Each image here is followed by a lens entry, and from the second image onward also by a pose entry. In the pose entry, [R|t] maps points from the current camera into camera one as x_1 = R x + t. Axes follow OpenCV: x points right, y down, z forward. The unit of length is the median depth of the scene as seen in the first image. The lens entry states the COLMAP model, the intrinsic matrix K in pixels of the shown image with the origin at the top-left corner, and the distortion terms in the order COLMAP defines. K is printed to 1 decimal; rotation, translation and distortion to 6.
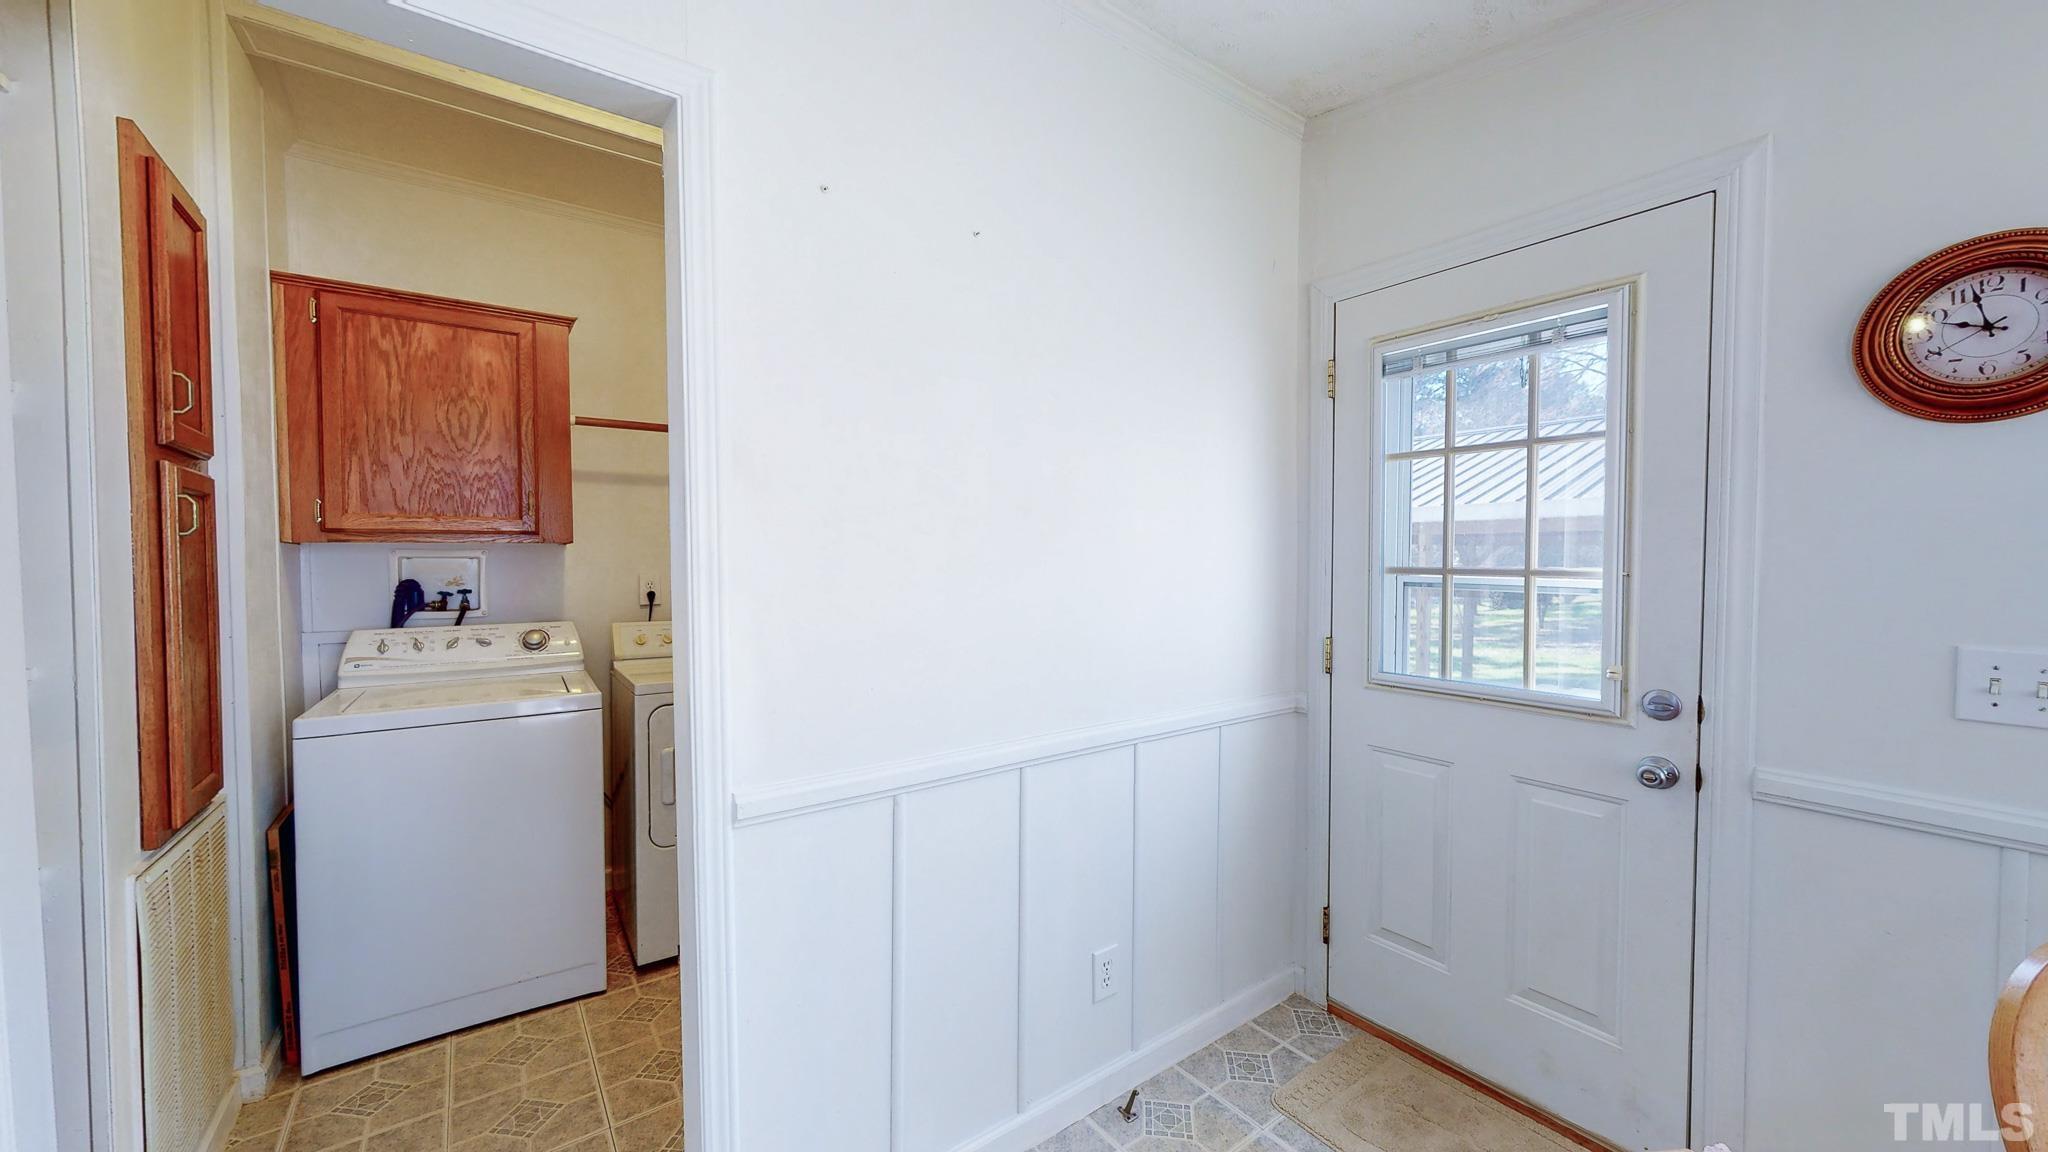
lens RADIAL K [[750.2, 0, 1024.1], [0, 750.2, 578.7], [0, 0, 1]] dist [-0.000603, 0.000122]
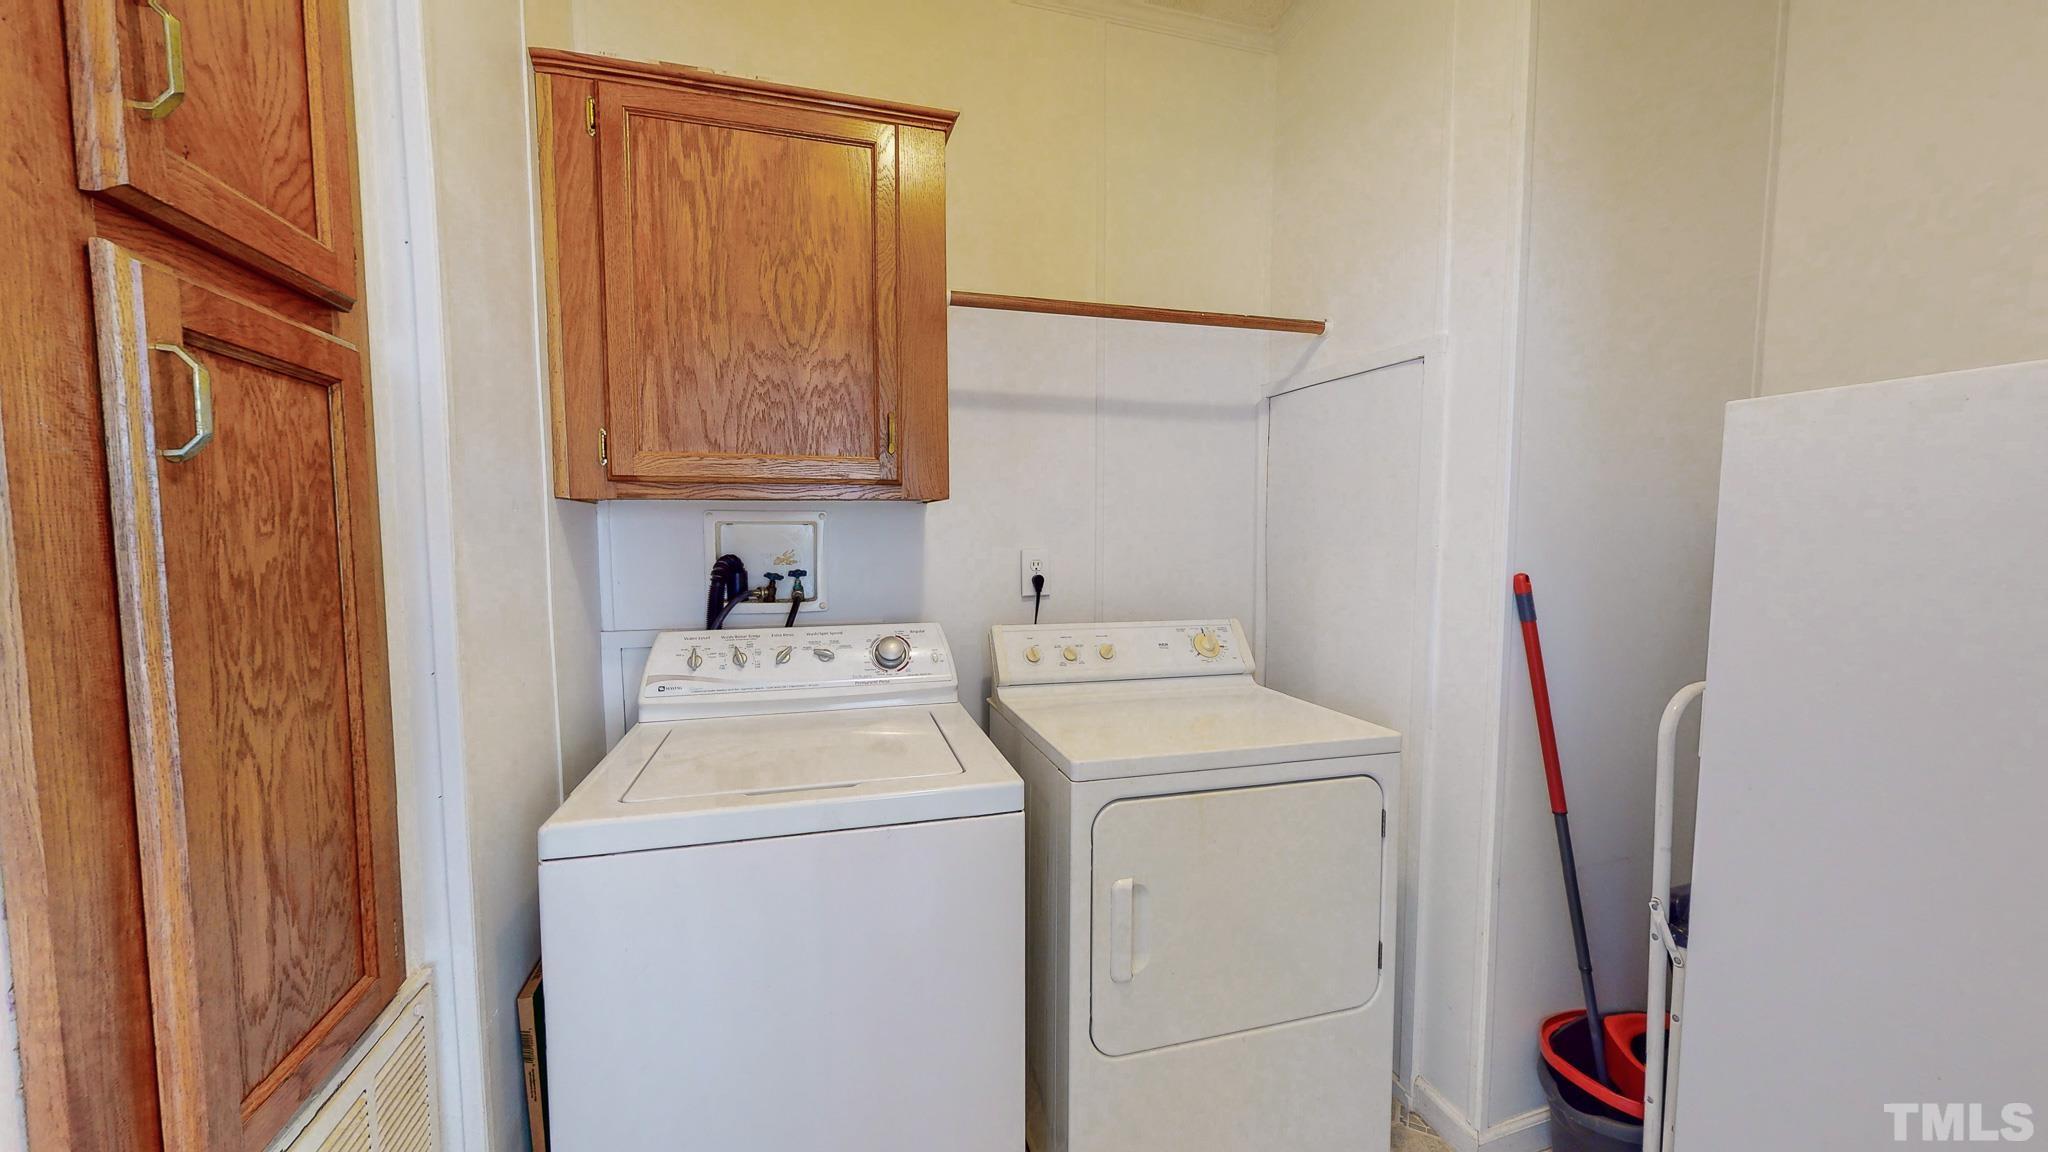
lens RADIAL K [[750.2, 0, 1024.1], [0, 750.2, 578.7], [0, 0, 1]] dist [-0.000603, 0.000122]
pose [[0.944641, 0.024302, -0.327204, -0.371618], [-0.010141, 0.998939, 0.044917, -0.011787], [0.327949, -0.039112, 0.943886, 0.480070]]
